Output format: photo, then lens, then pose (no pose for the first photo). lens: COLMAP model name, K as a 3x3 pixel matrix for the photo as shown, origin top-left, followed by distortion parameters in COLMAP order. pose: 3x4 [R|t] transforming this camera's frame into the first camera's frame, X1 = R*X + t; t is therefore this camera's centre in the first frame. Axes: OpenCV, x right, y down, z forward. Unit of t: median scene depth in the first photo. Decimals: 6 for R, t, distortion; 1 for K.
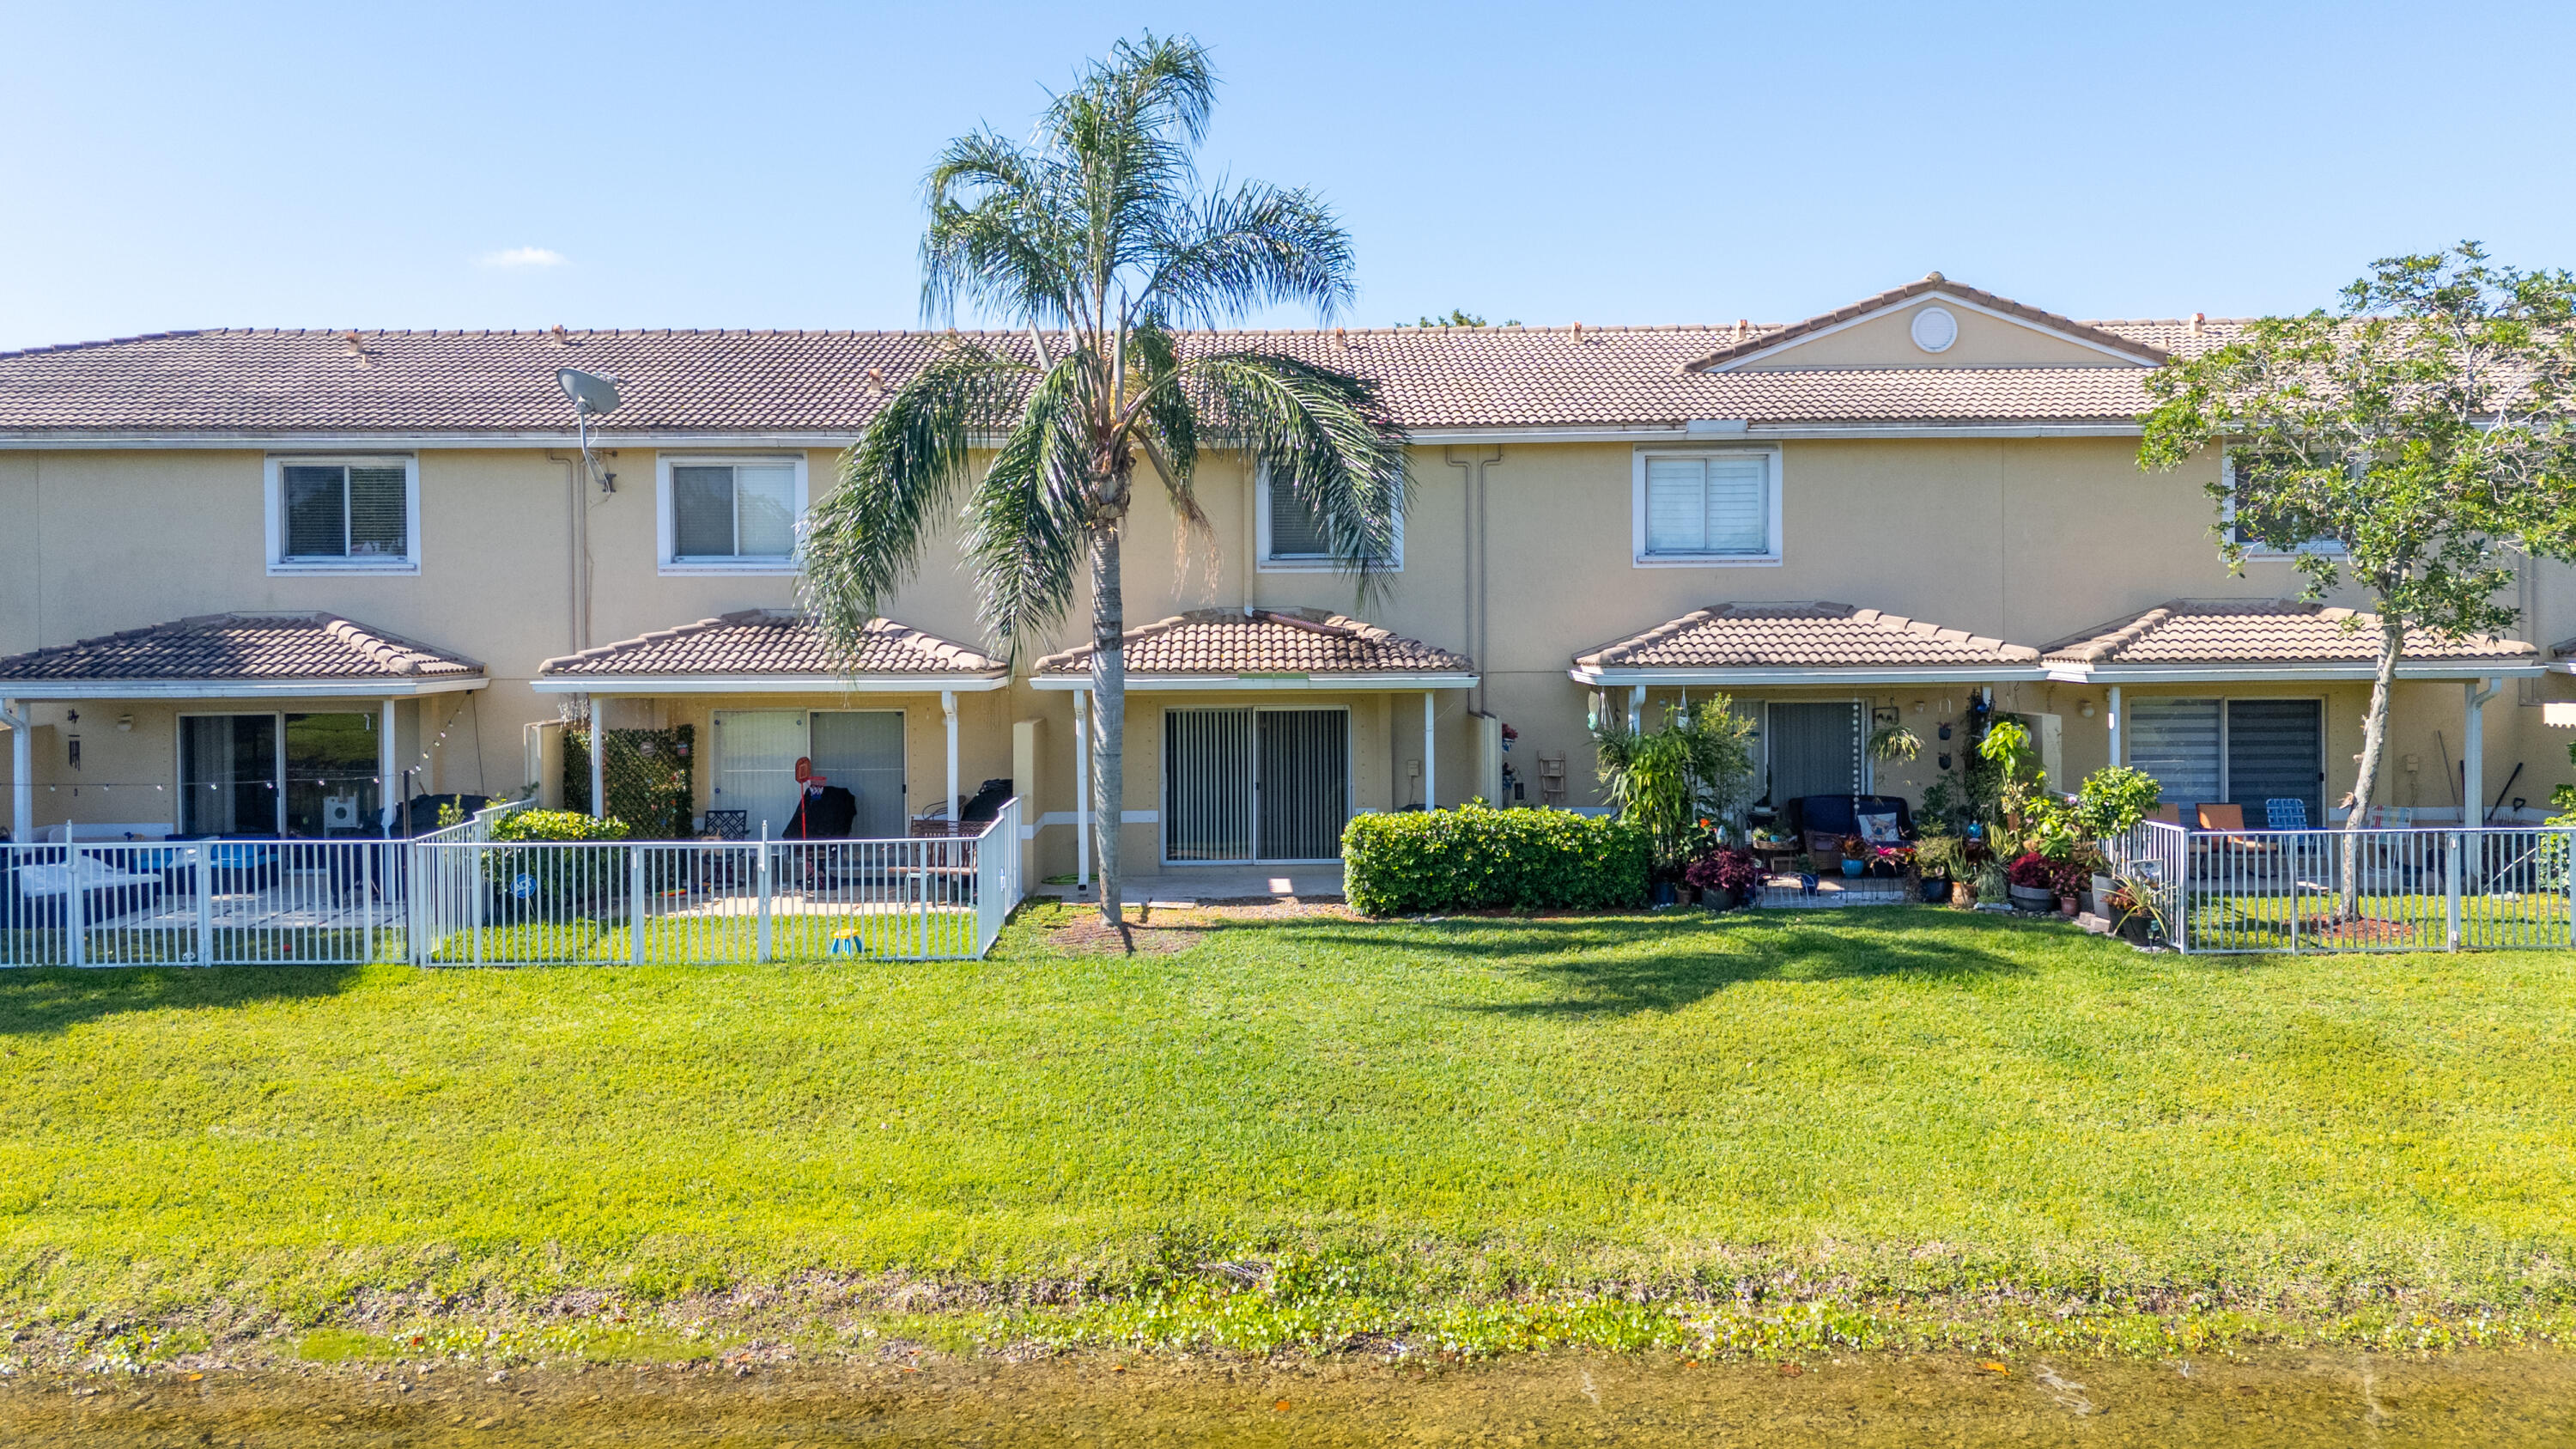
lens RADIAL K [[1907.7, 0, 1291.6], [0, 1907.7, 772.5], [0, 0, 1]] dist [0.053193, -0.034472]
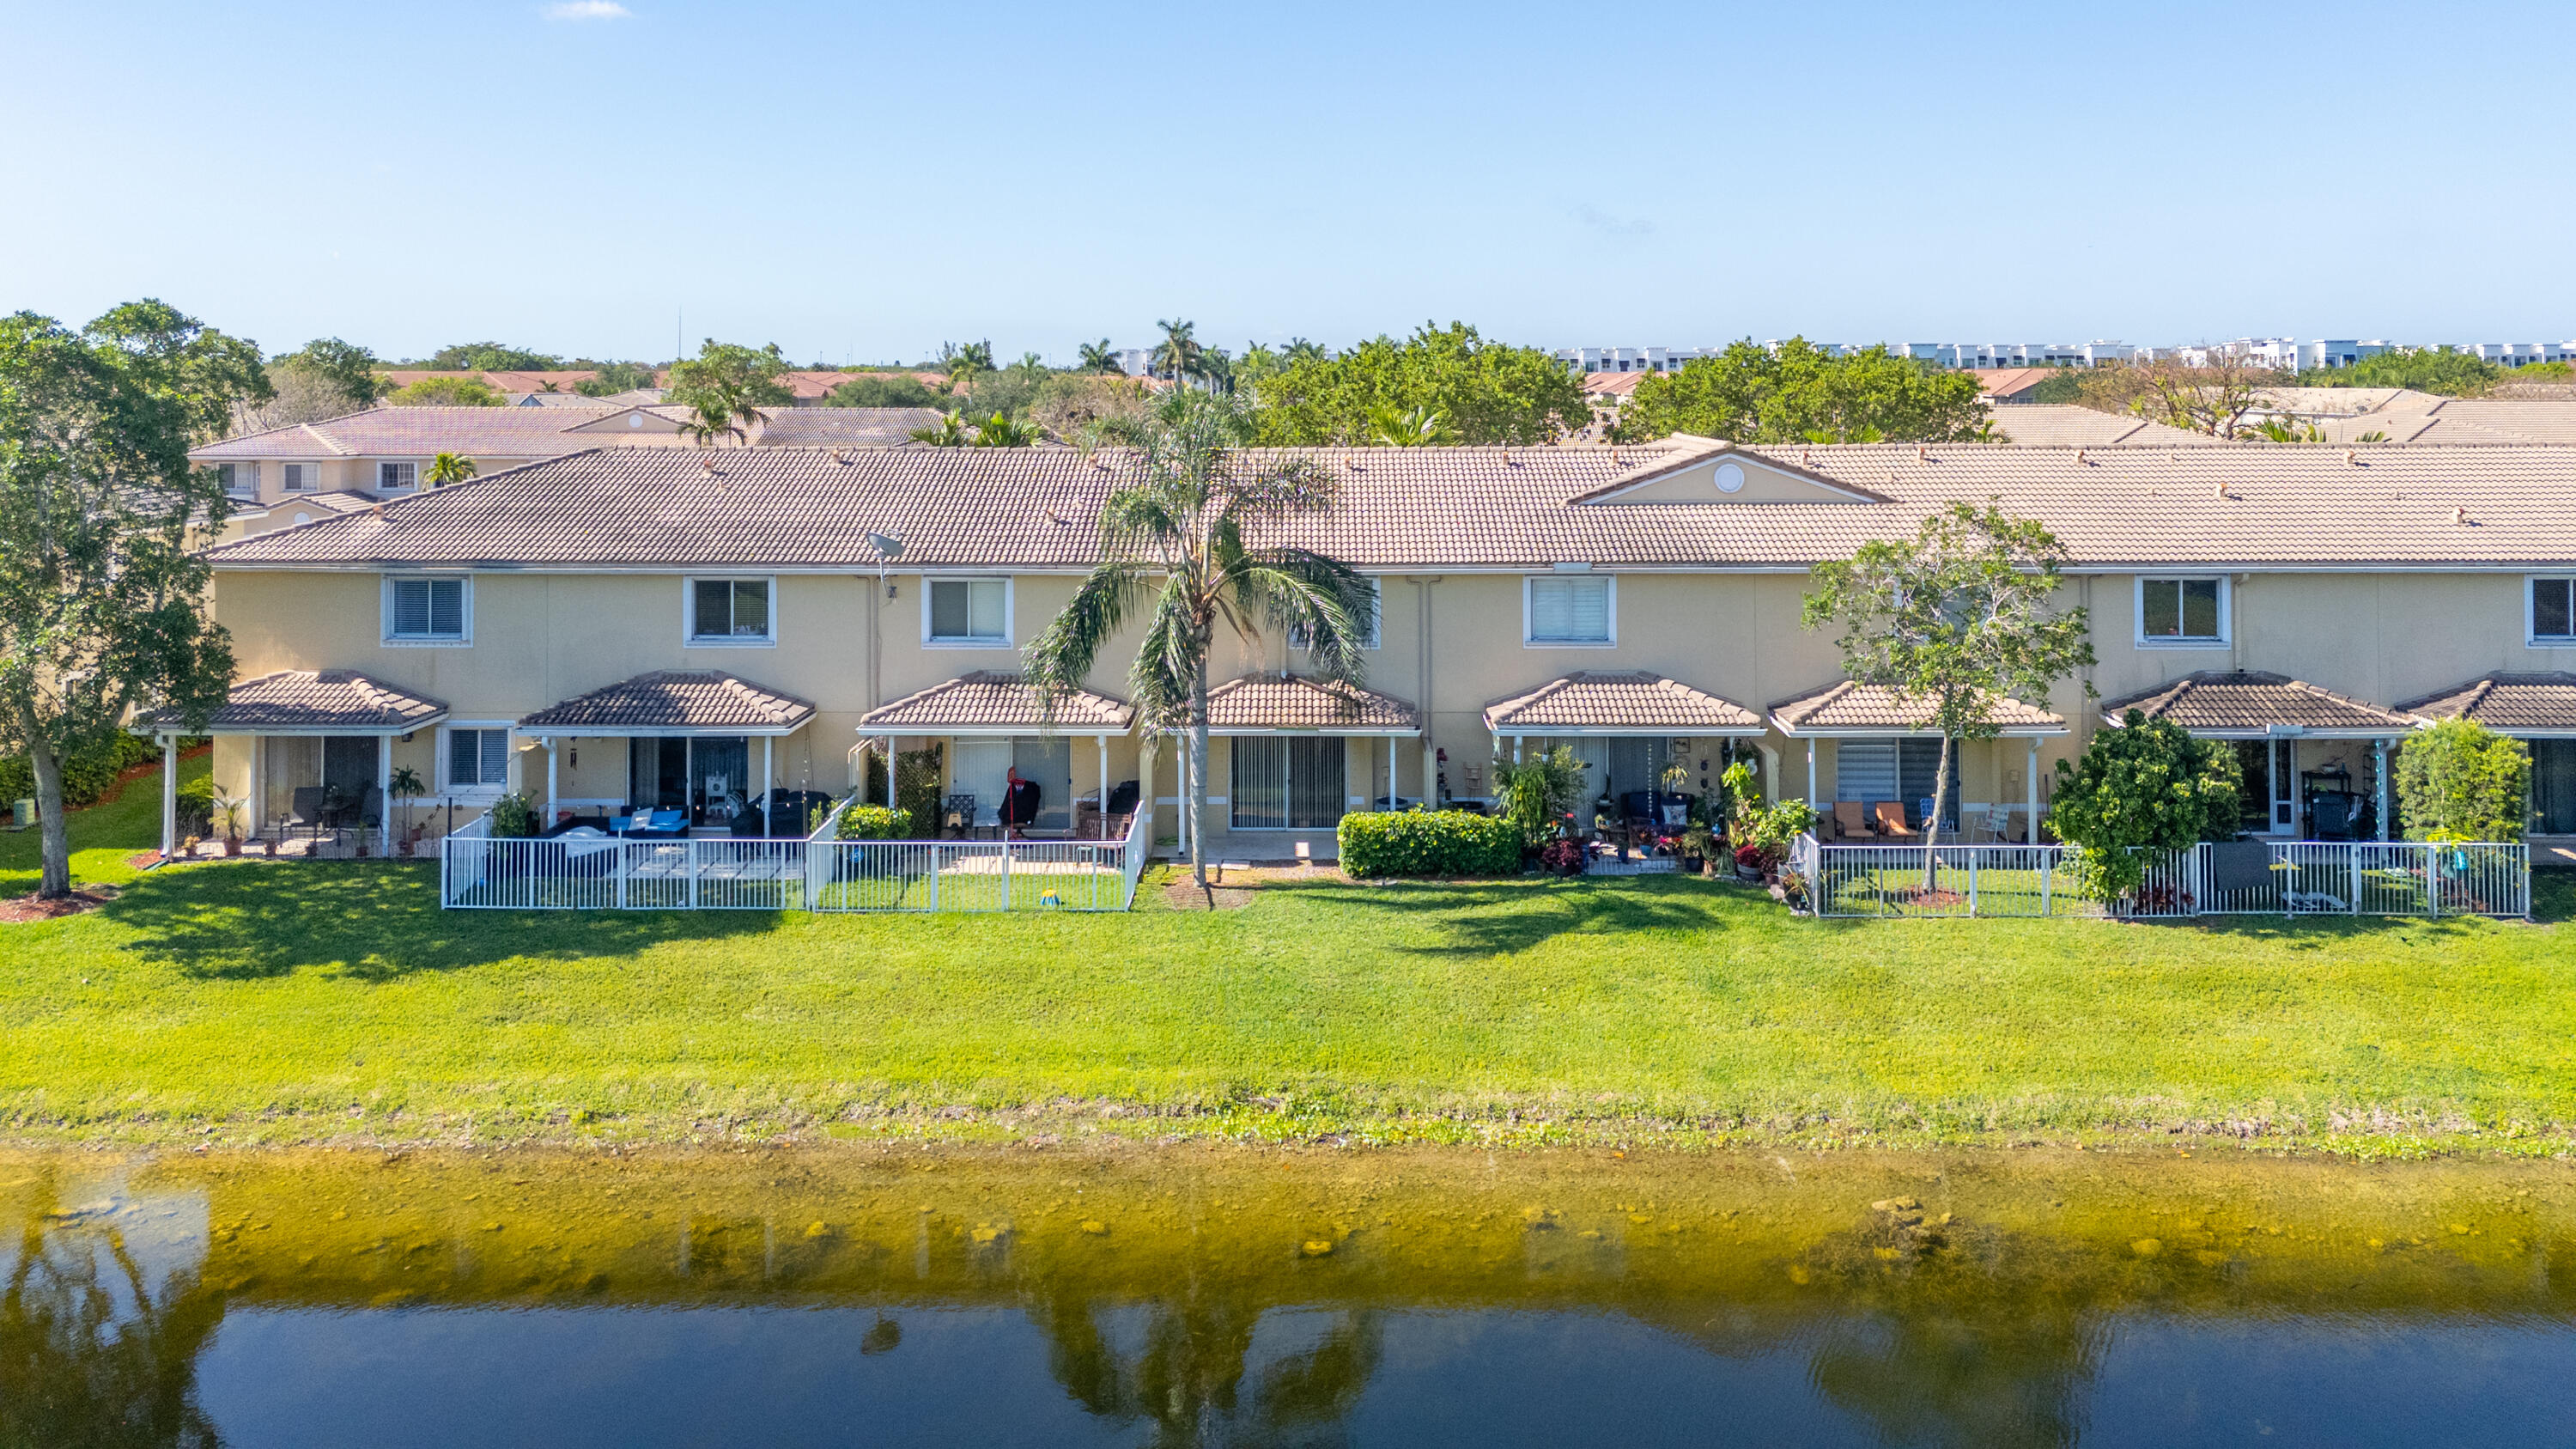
lens RADIAL K [[1881.2, 0, 1280.7], [0, 1881.2, 518.4], [0, 0, 1]] dist [0.058744, 0.001025]
pose [[0.999312, 0.004146, -0.036845, 0.037320], [-0.004851, 0.999806, -0.019085, -0.210720], [0.036759, 0.019250, 0.999139, -0.671064]]
